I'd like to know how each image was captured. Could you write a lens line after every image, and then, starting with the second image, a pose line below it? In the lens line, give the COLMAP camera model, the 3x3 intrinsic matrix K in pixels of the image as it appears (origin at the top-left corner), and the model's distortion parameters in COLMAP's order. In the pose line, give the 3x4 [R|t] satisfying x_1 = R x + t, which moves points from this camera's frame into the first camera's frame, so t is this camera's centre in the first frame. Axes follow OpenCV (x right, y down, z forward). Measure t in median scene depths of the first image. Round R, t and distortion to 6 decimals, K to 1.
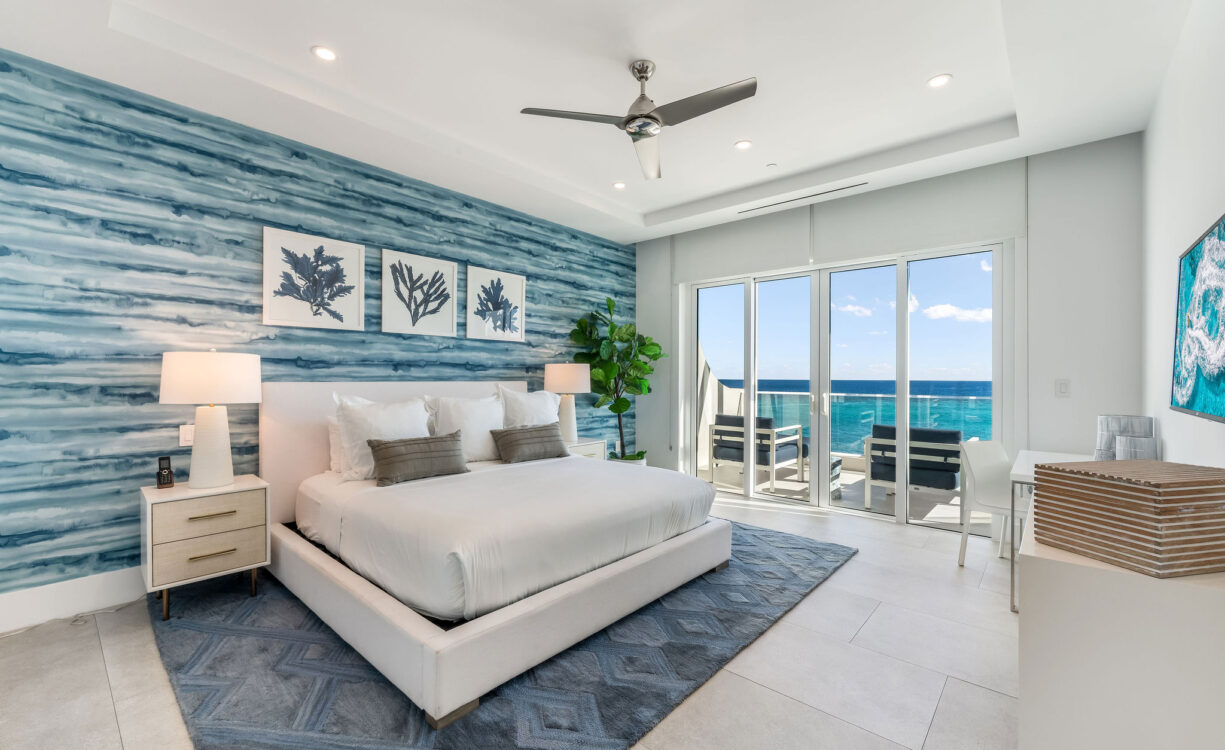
lens RADIAL K [[493.7, 0, 612.5], [0, 493.7, 375.0], [0, 0, 1]] dist [0.001344, 0.000018]
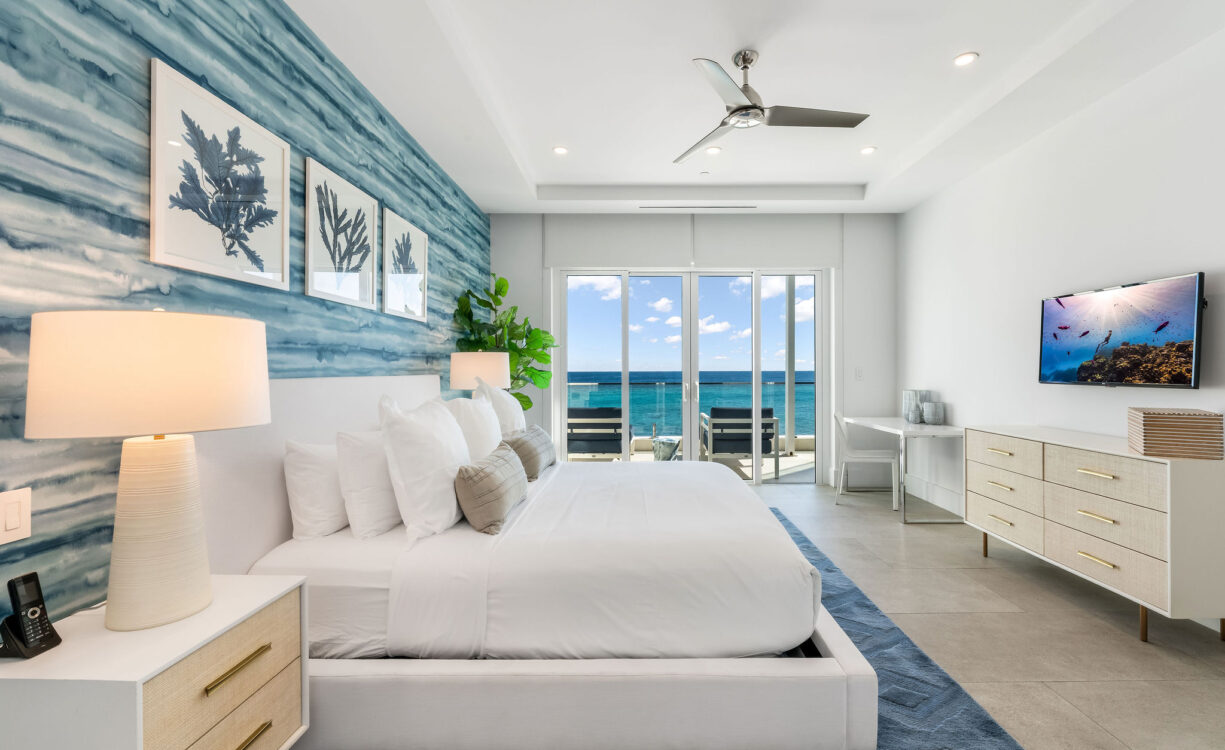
lens RADIAL K [[518.3, 0, 615.6], [0, 518.3, 369.4], [0, 0, 1]] dist [-0.000497, 0.000083]
pose [[0.753270, -0.006429, 0.657680, -0.595404], [0.003689, 0.999978, 0.005550, 0.001001], [-0.657701, -0.001754, 0.753277, 0.275749]]
